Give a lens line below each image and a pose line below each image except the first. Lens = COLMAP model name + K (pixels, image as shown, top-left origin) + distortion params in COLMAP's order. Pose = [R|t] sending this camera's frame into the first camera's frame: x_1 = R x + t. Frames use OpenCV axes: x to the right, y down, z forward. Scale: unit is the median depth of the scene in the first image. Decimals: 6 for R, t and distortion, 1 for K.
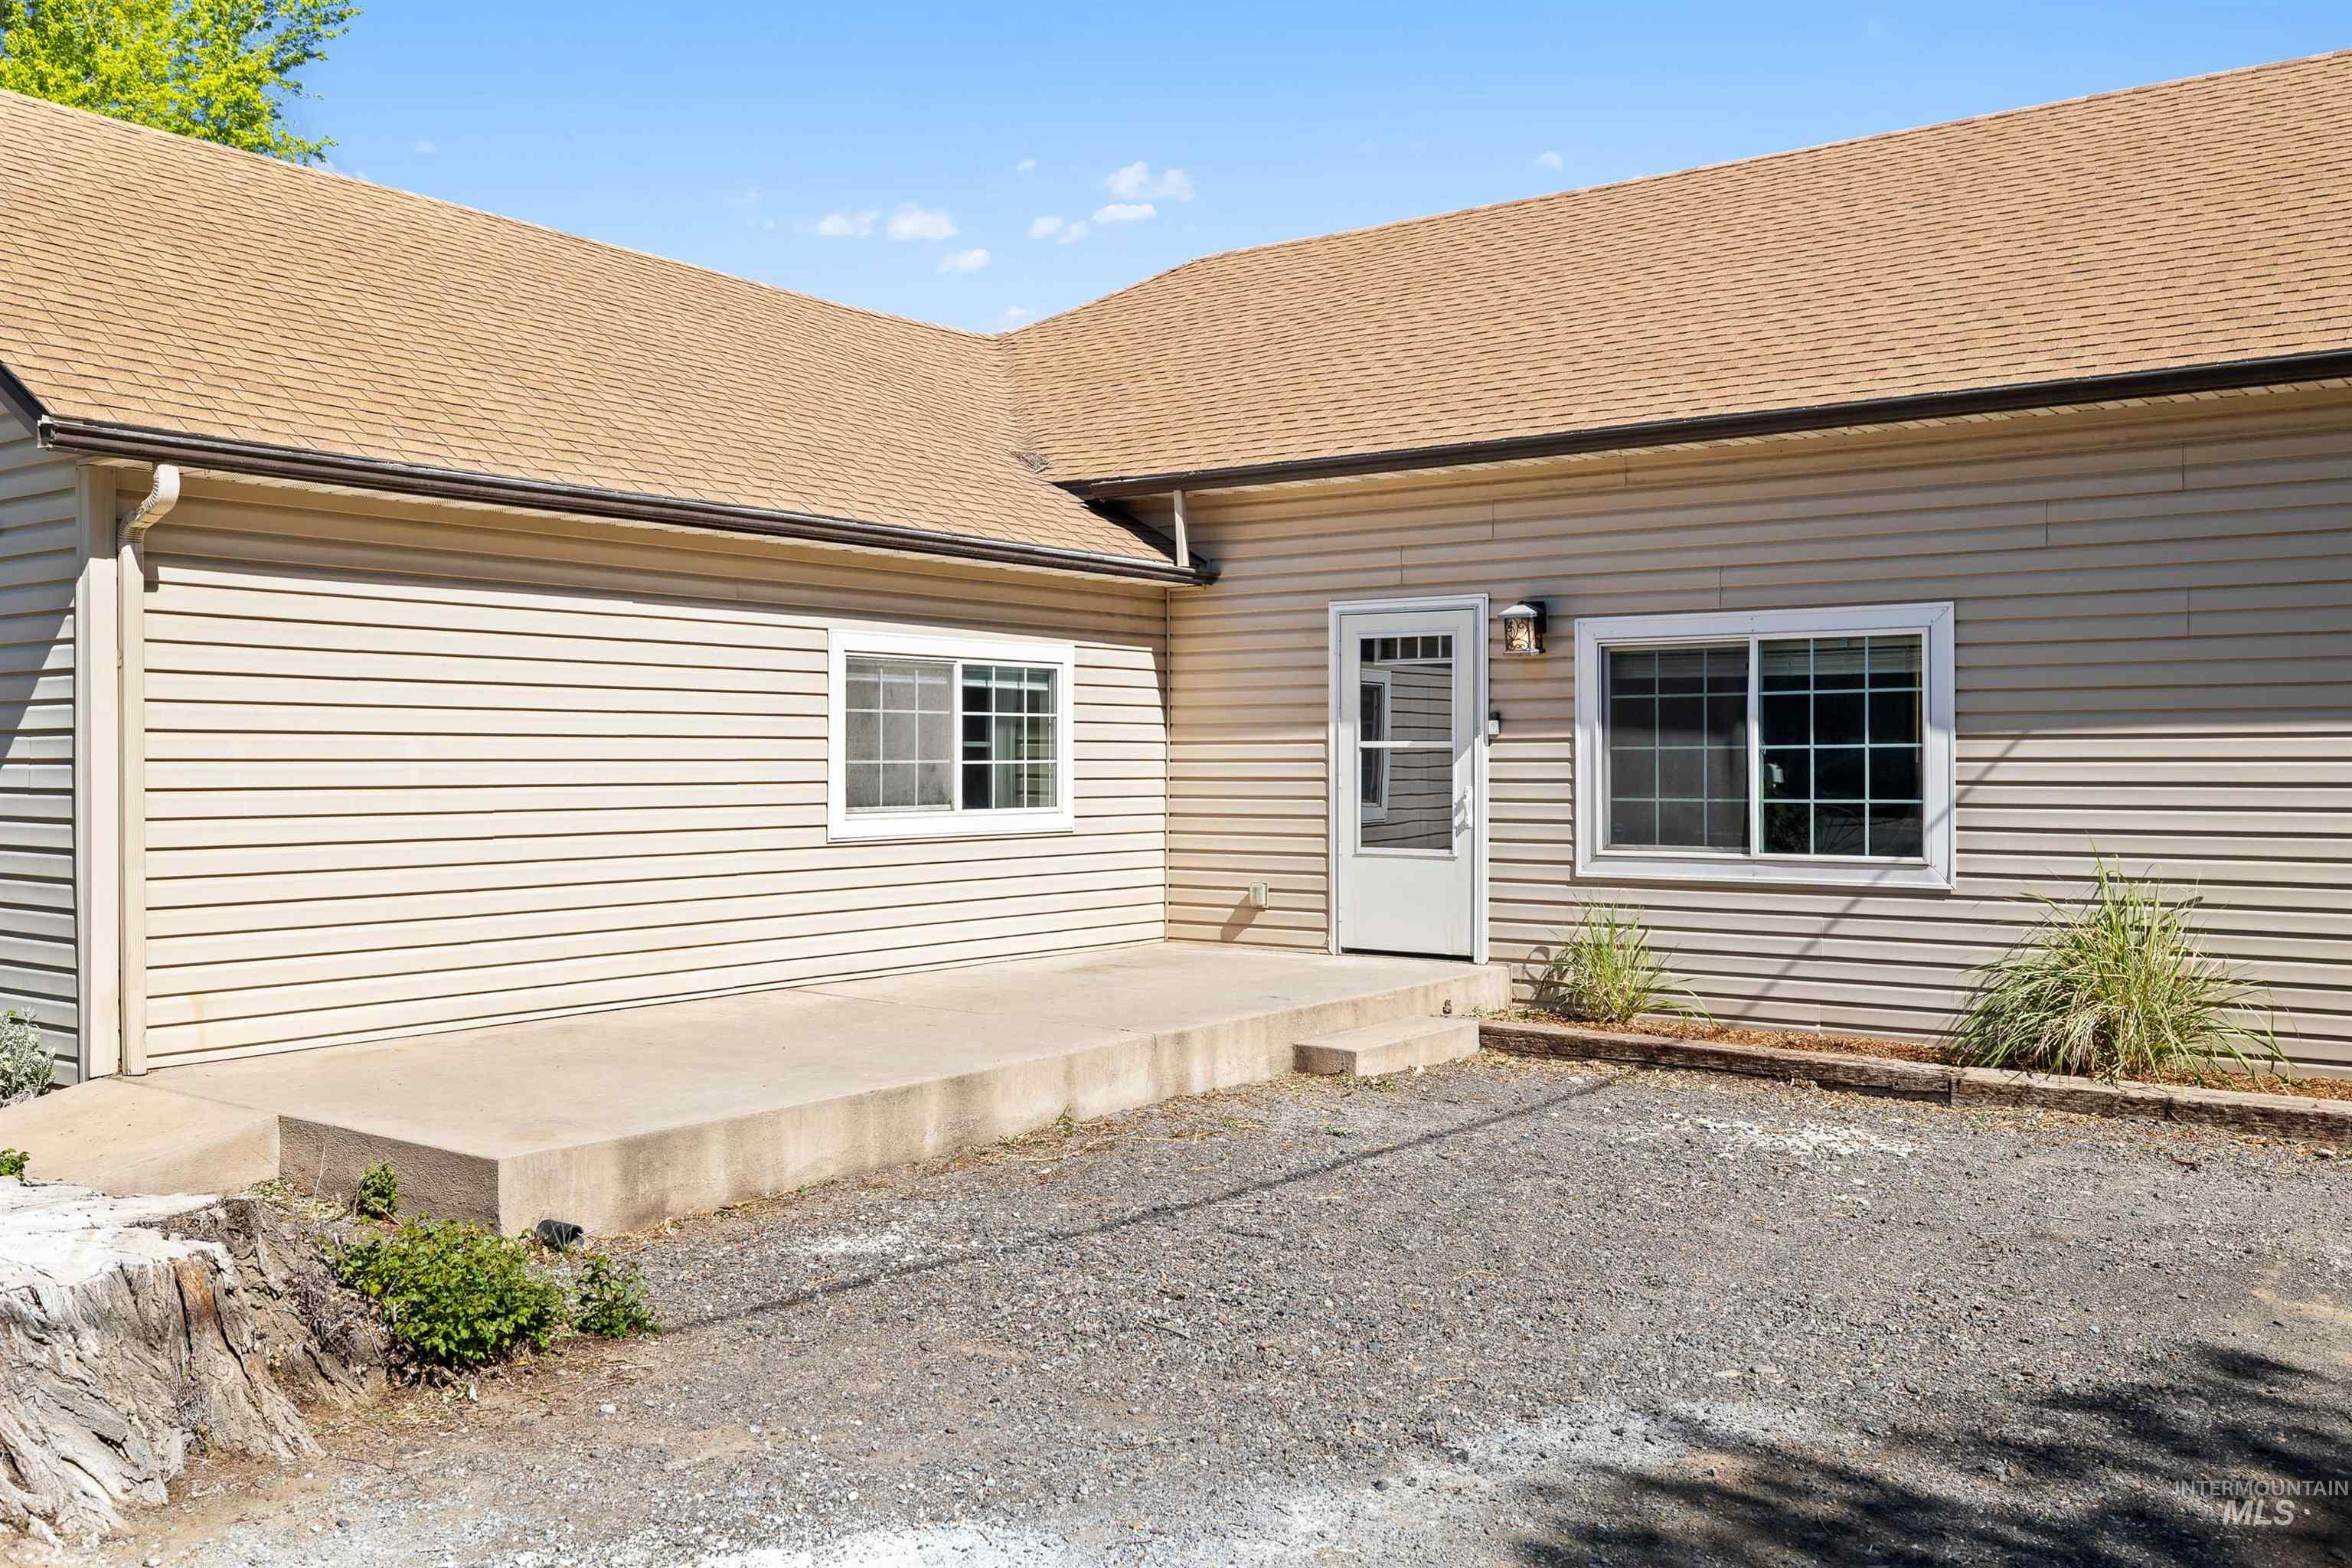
lens RADIAL K [[2044.6, 0, 1176.0], [0, 2044.6, 784.0], [0, 0, 1]] dist [0.005520, 0.008186]
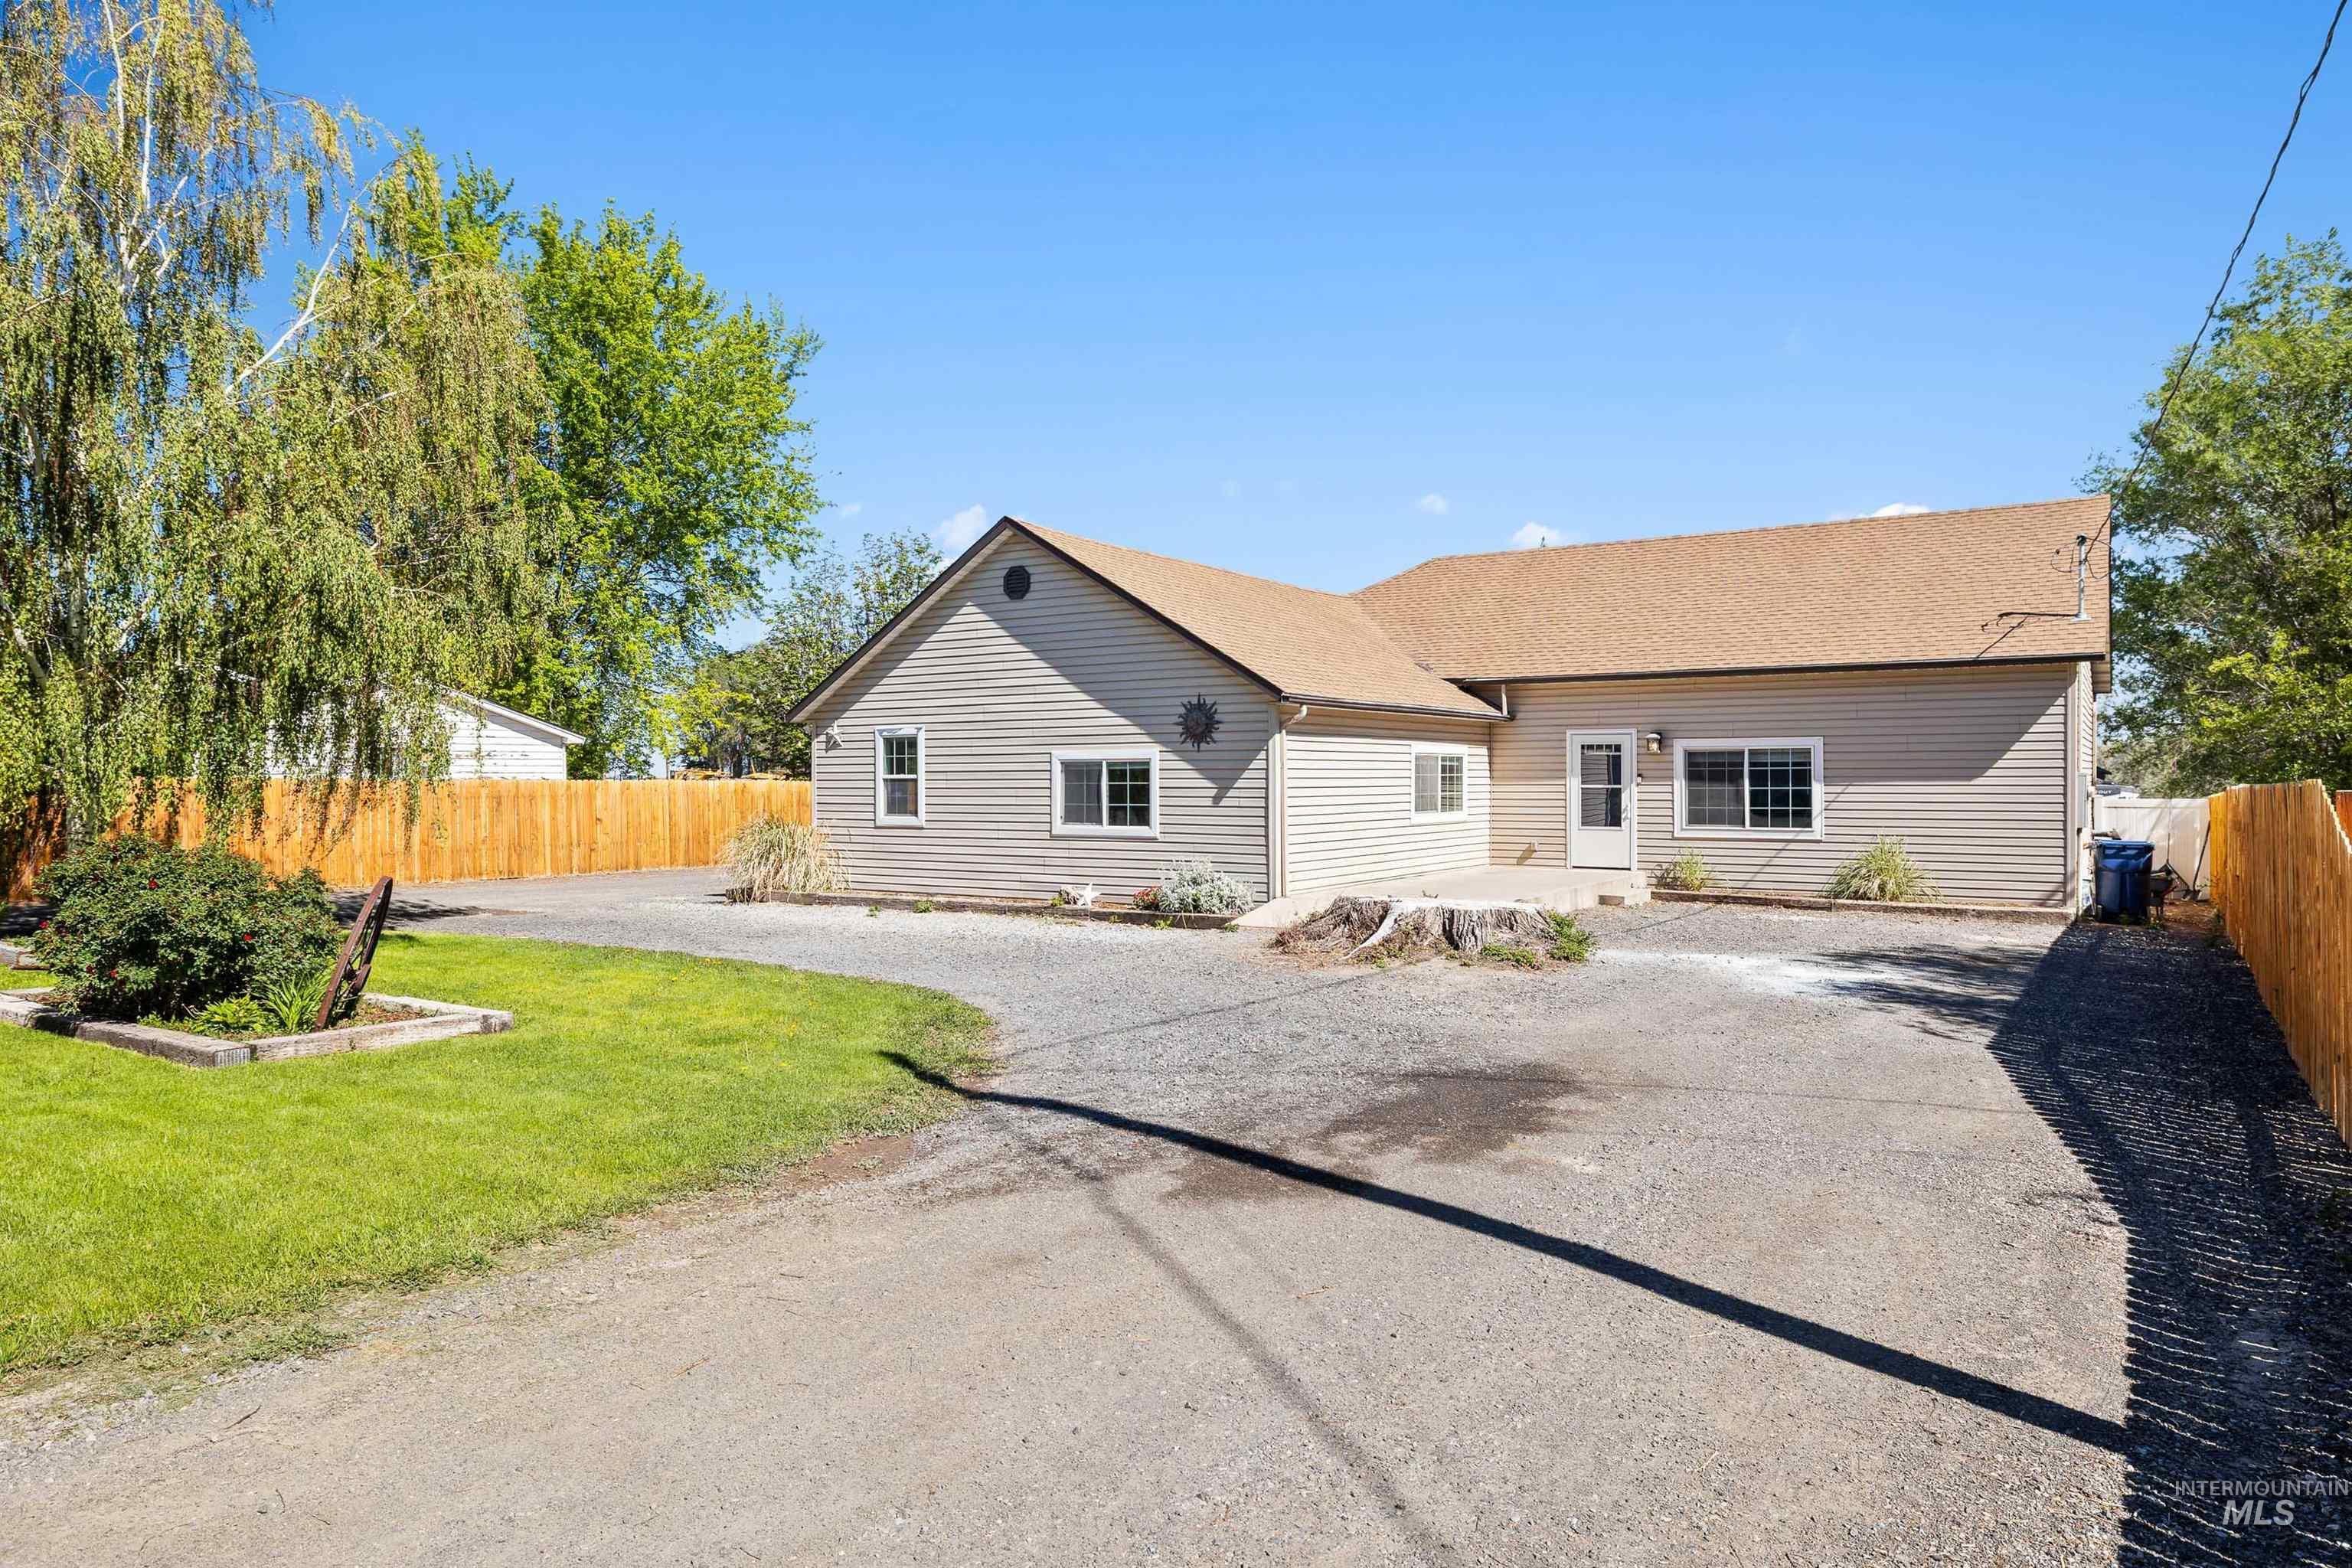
lens RADIAL K [[1470.6, 0, 1176.0], [0, 1470.6, 784.0], [0, 0, 1]] dist [-0.000892, -0.000686]
pose [[0.998913, -0.001844, 0.046576, -0.555533], [0.002131, 0.999979, -0.006100, -0.013050], [-0.046563, 0.006192, 0.998896, -0.898557]]
